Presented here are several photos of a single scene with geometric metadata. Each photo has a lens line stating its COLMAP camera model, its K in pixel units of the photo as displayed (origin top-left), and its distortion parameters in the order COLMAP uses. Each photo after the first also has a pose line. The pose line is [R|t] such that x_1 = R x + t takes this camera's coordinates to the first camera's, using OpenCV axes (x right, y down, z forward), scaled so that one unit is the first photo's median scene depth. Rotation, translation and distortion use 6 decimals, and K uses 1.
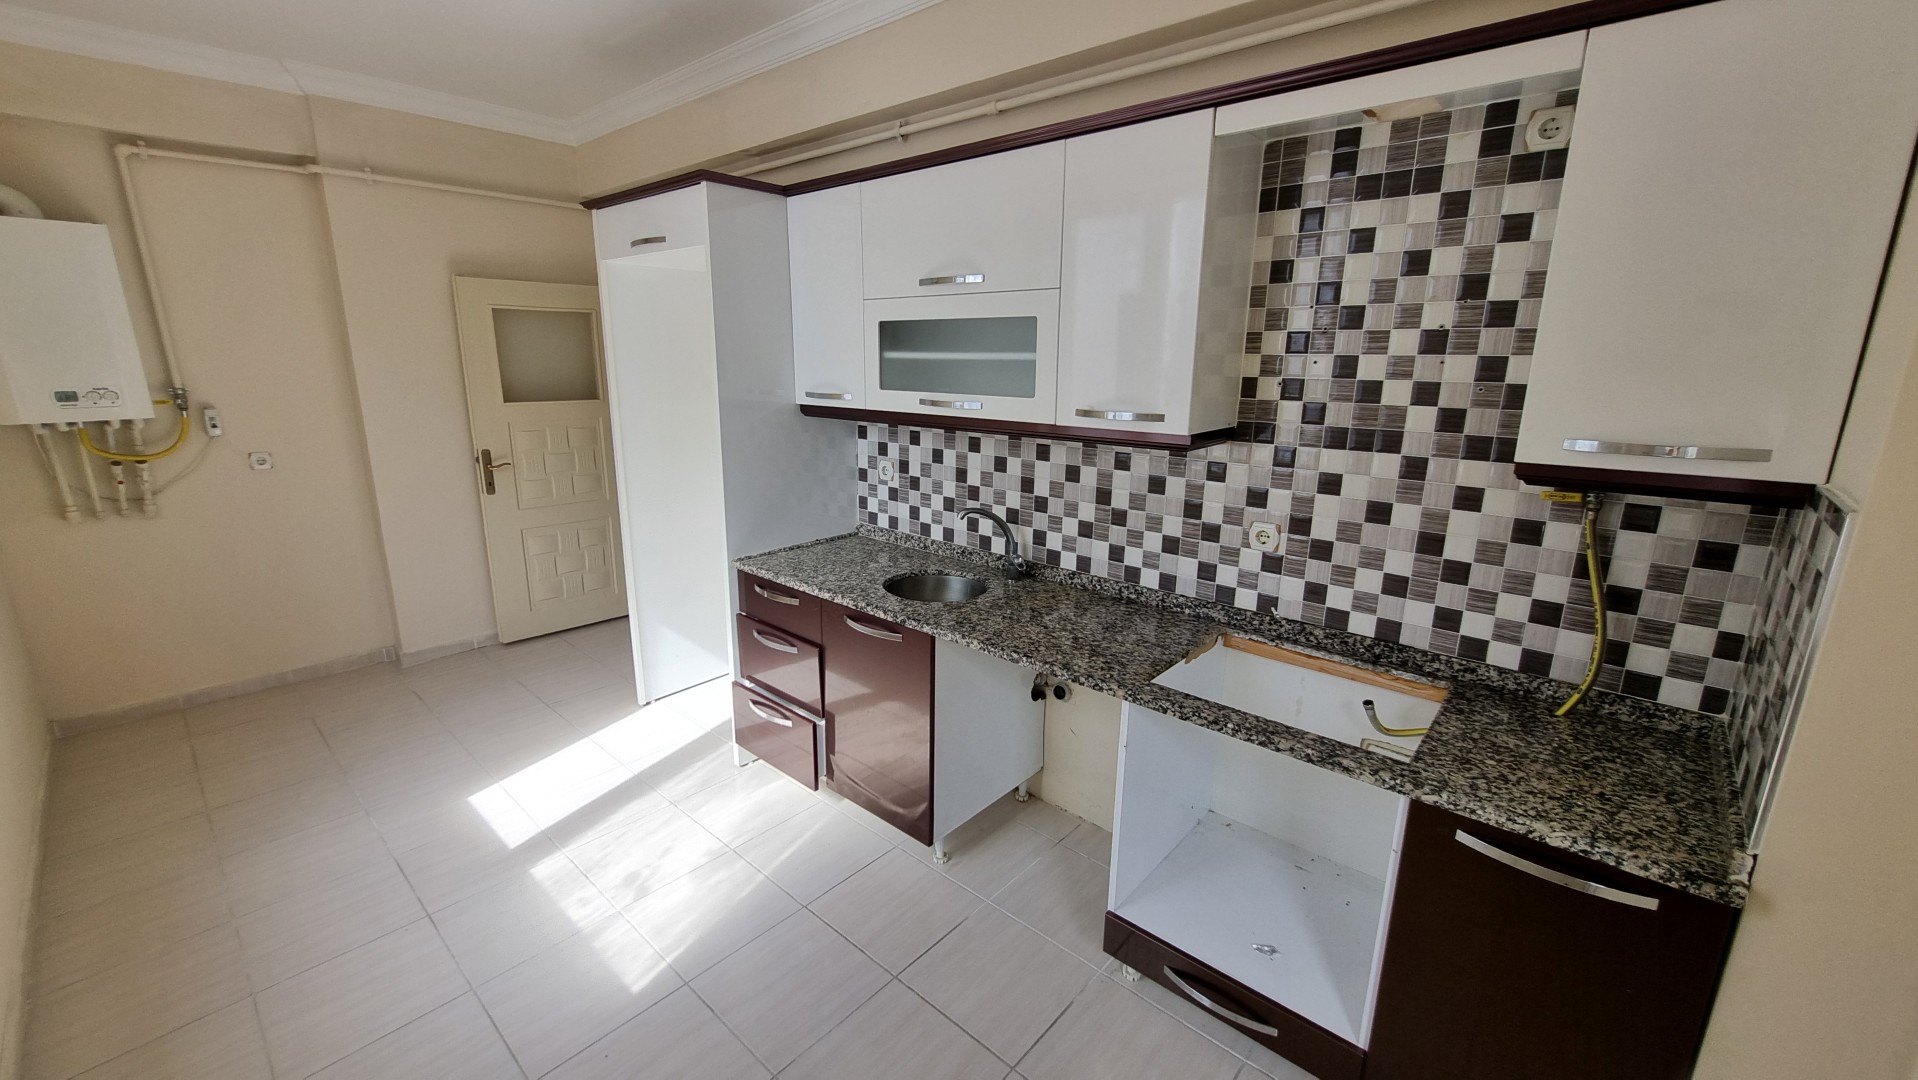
lens RADIAL K [[749.1, 0, 938.6], [0, 749.1, 534.6], [0, 0, 1]] dist [-0.006196, 0.000256]
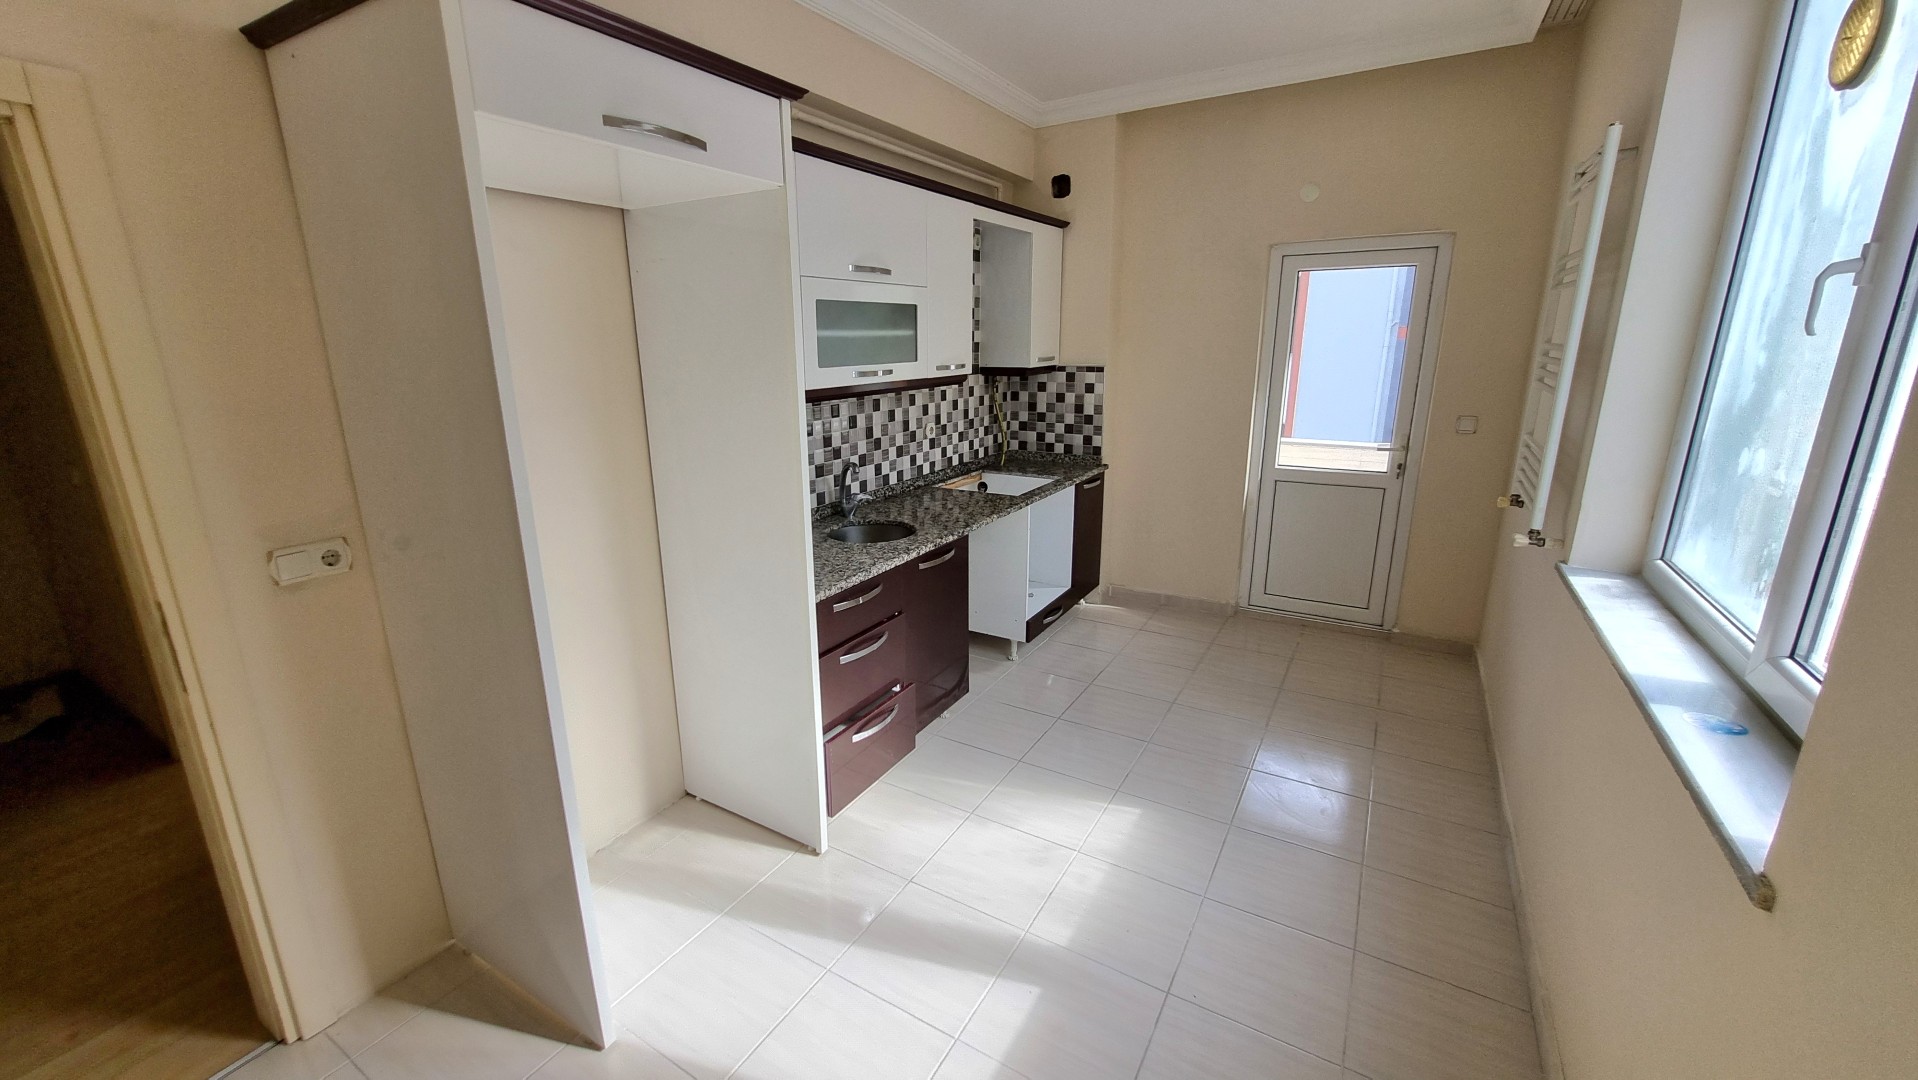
lens RADIAL K [[749.1, 0, 938.9], [0, 749.1, 533.6], [0, 0, 1]] dist [-0.006196, 0.000256]
pose [[-0.191482, -0.256019, 0.947517, -1.251817], [0.242026, 0.923253, 0.298374, -0.278691], [-0.951188, 0.286457, -0.114823, 1.145698]]
